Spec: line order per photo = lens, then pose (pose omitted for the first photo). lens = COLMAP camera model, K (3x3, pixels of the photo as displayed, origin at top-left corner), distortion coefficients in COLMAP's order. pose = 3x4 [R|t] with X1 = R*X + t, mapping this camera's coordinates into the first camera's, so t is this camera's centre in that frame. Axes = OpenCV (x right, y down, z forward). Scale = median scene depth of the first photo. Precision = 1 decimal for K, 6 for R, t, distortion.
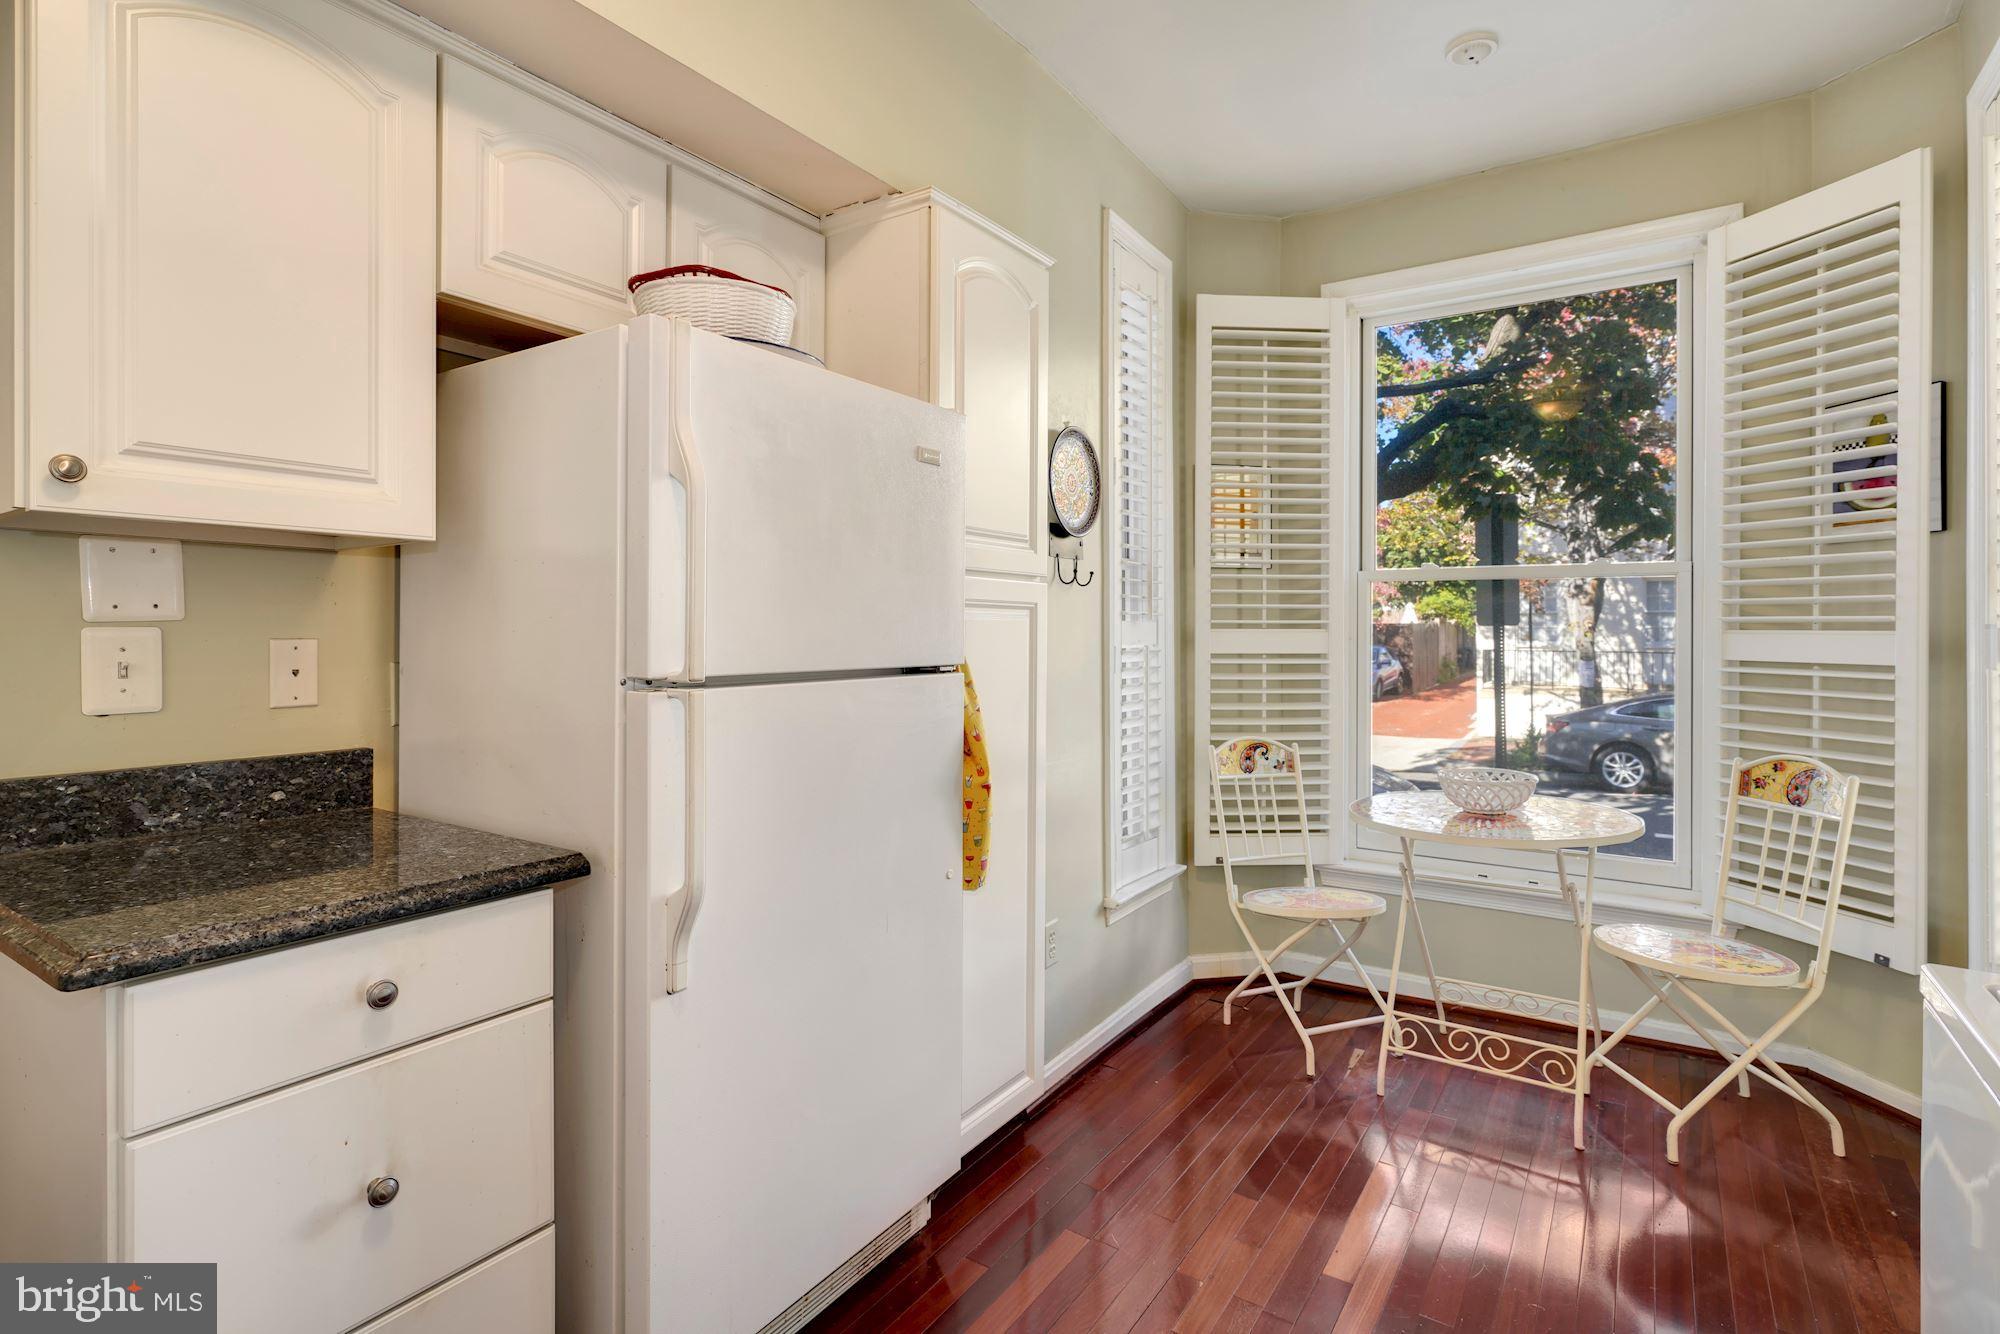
lens RADIAL K [[953.4, 0, 1000.5], [0, 953.4, 633.0], [0, 0, 1]] dist [-0.002273, 0.000523]
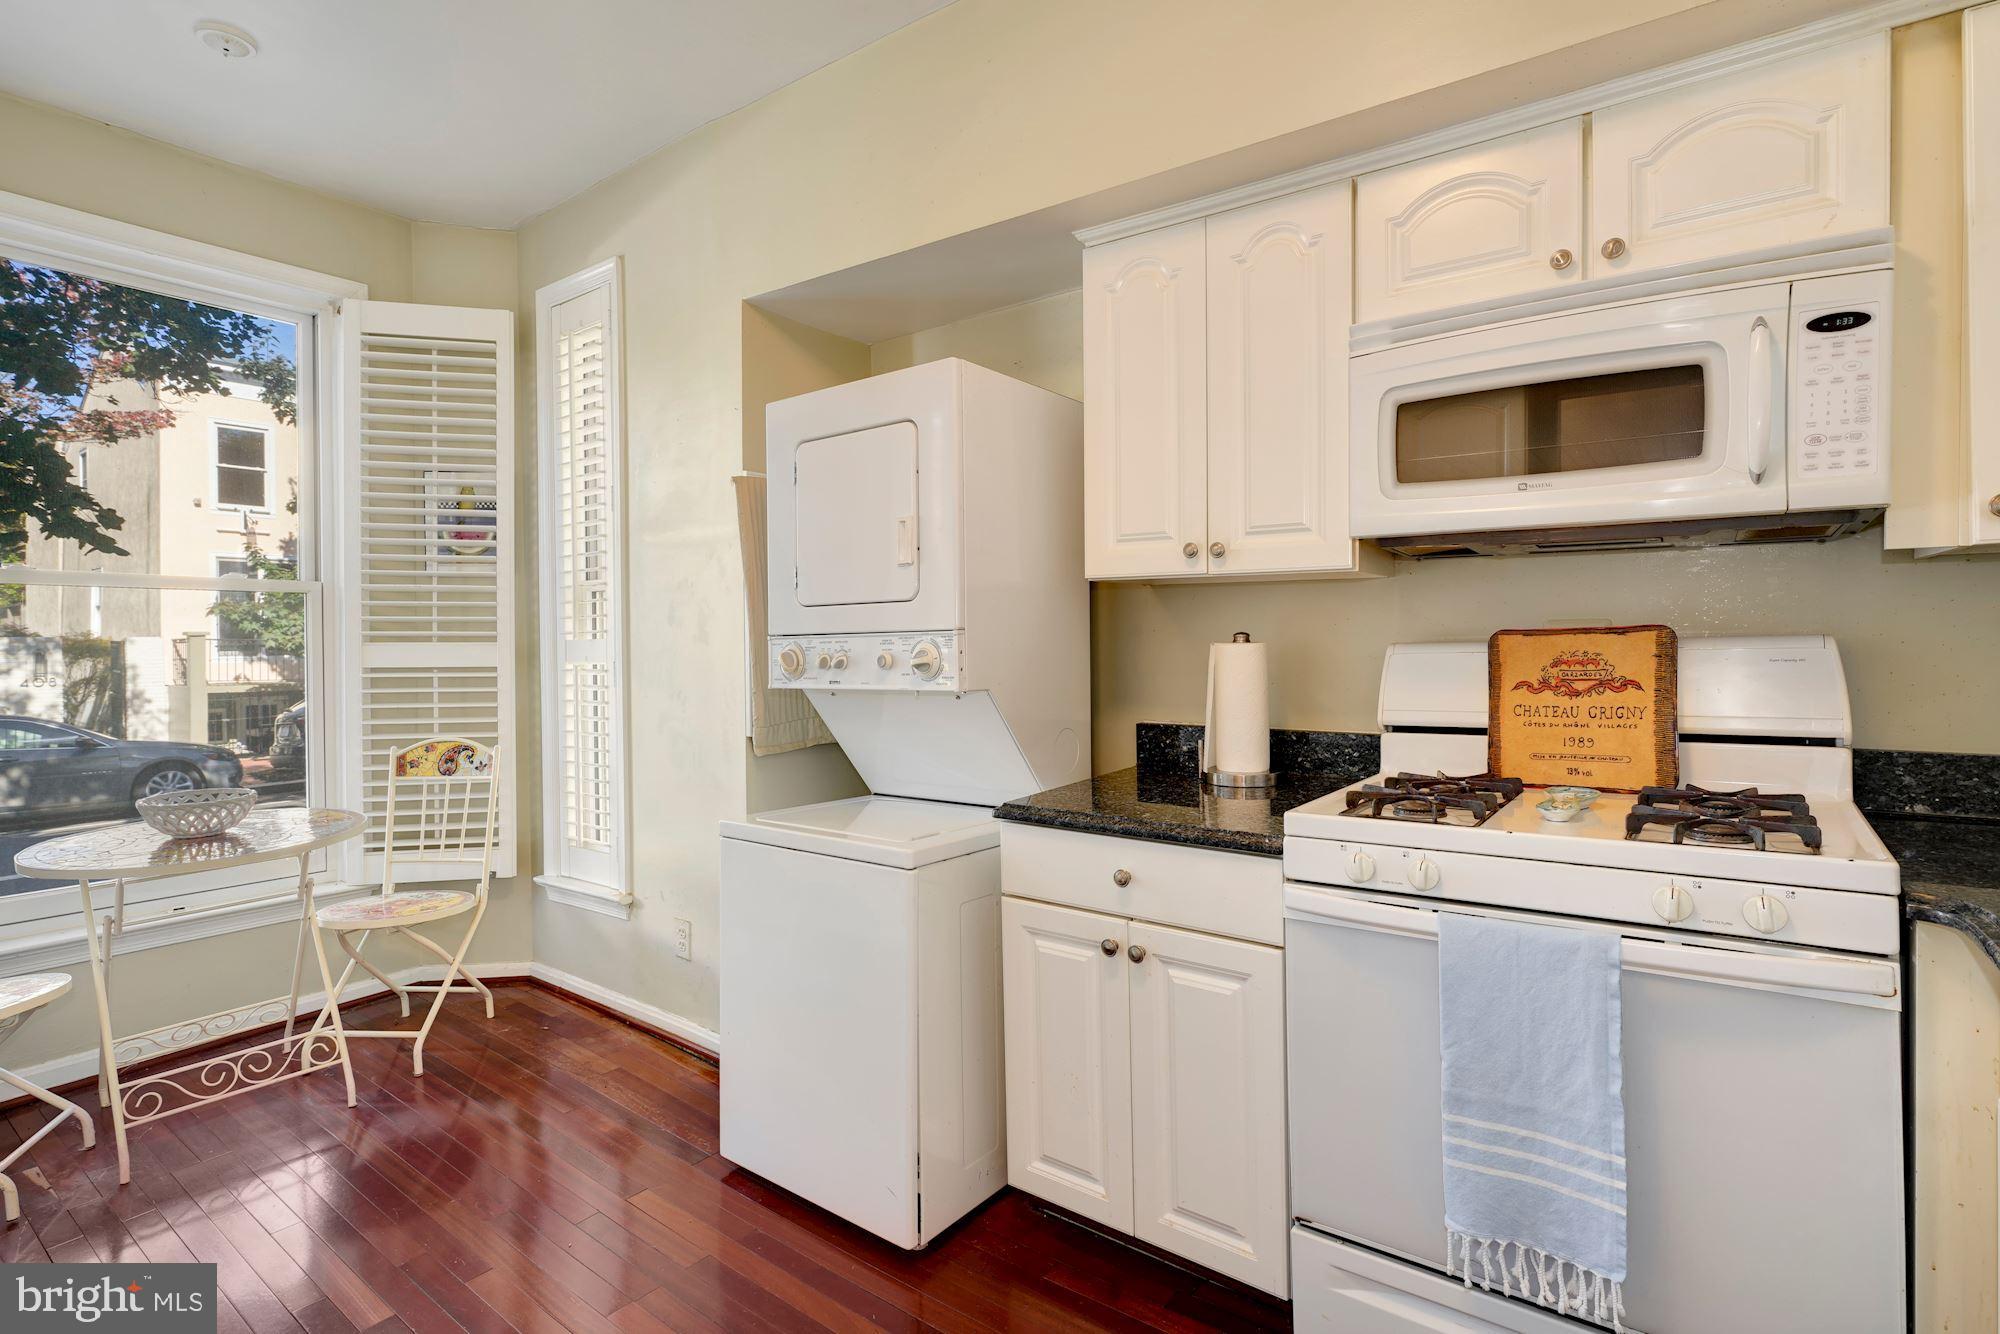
lens RADIAL K [[948.3, 0, 1000.0], [0, 948.3, 667.0], [0, 0, 1]] dist [-0.023407, 0.000315]
pose [[0.034310, -0.030043, 0.998960, -0.376864], [0.007409, 0.999528, 0.029806, -0.001427], [-0.999384, 0.006378, 0.034517, 0.167198]]
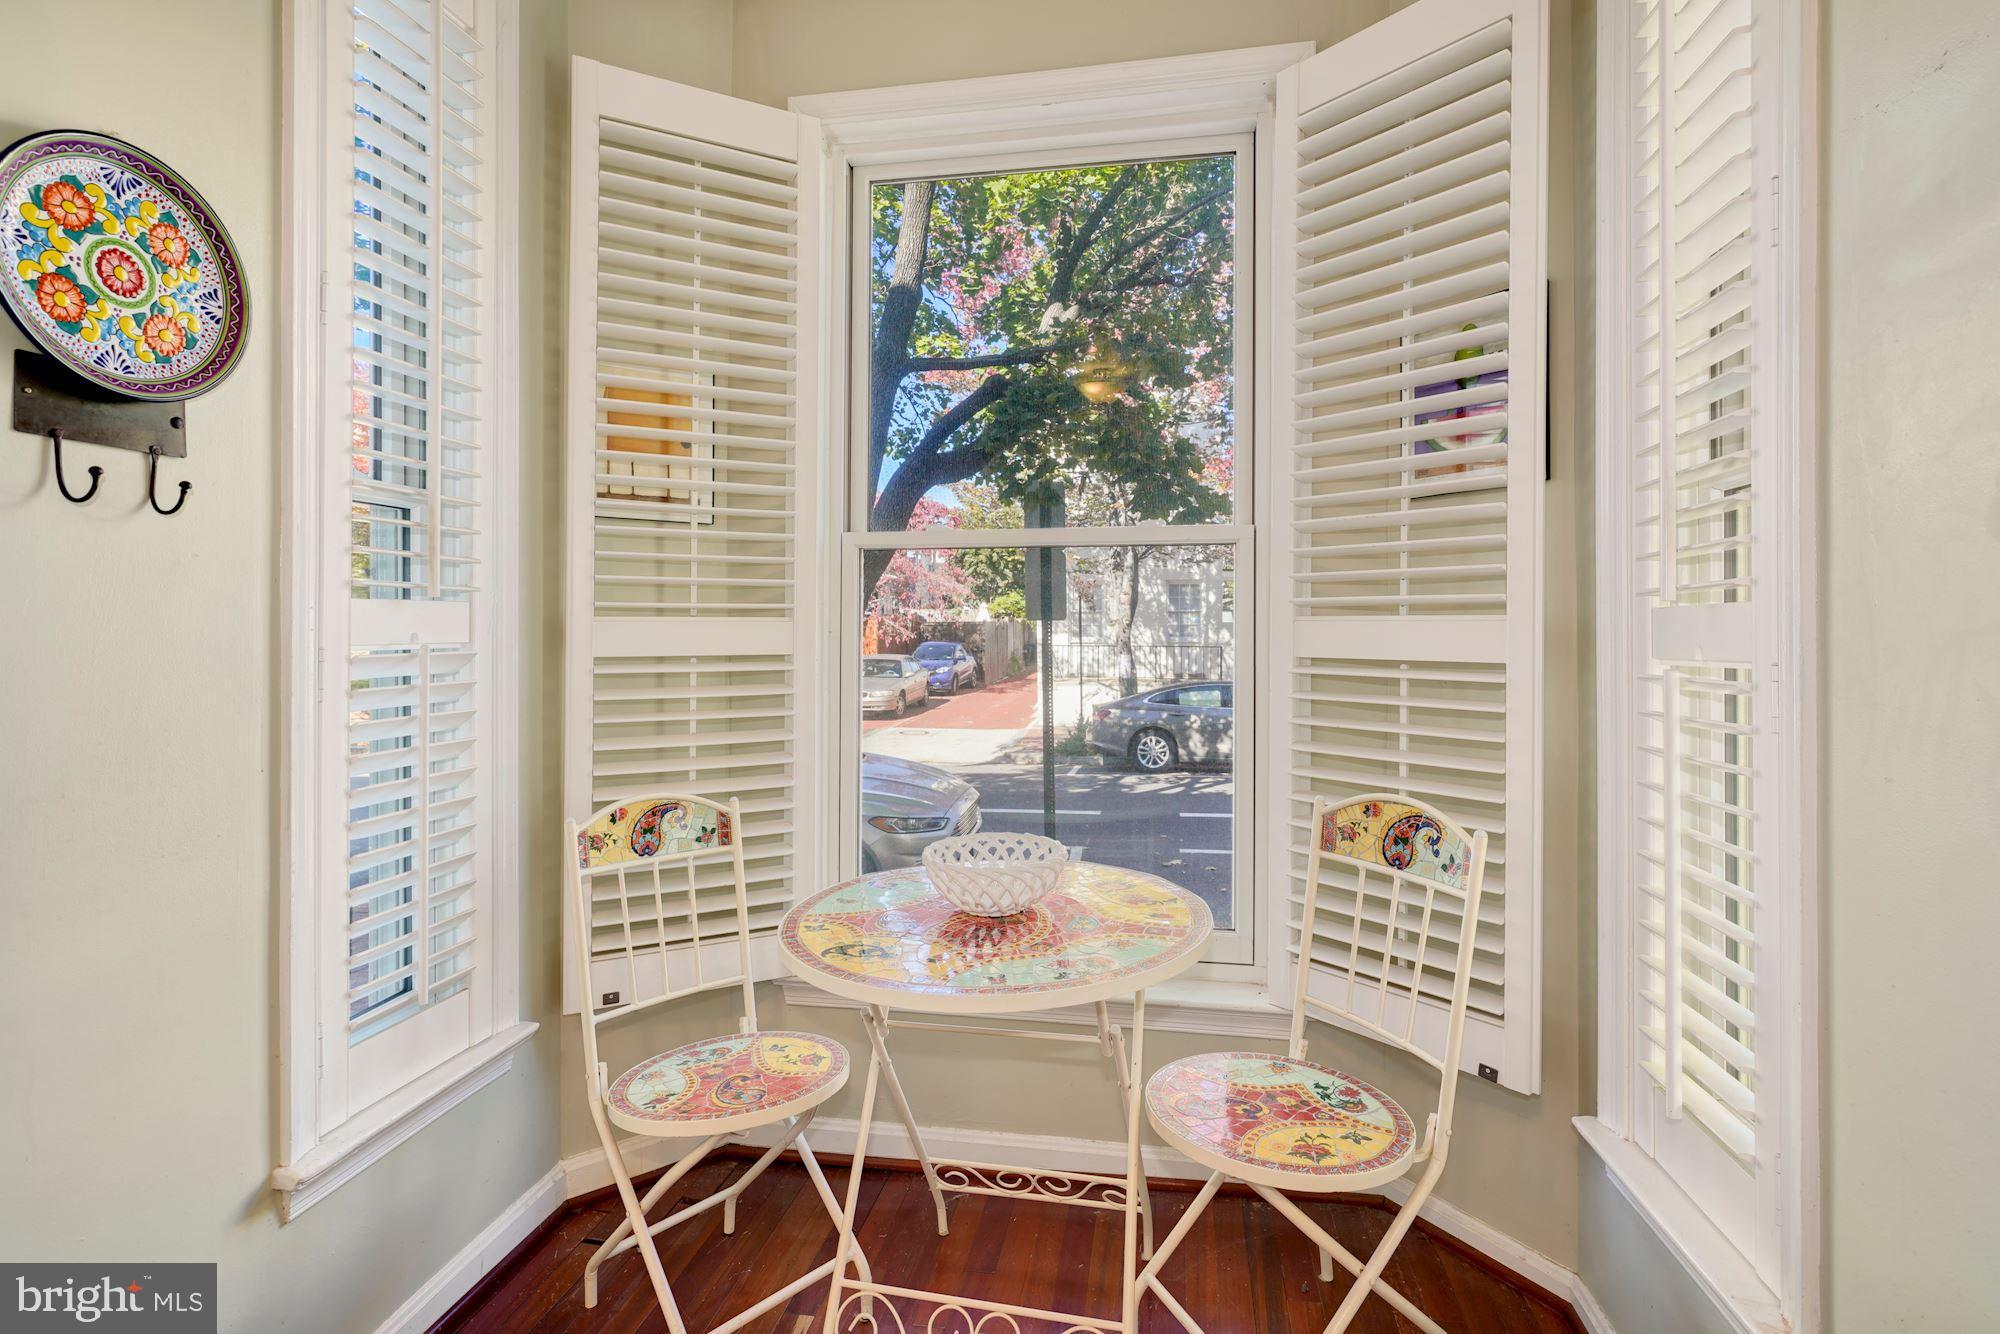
lens RADIAL K [[953.4, 0, 1000.5], [0, 953.4, 633.0], [0, 0, 1]] dist [-0.002273, 0.000523]
pose [[0.911941, -0.004523, 0.410298, 0.257101], [0.003732, 0.999989, 0.002728, 0.007687], [-0.410305, -0.000956, 0.911948, 0.428686]]
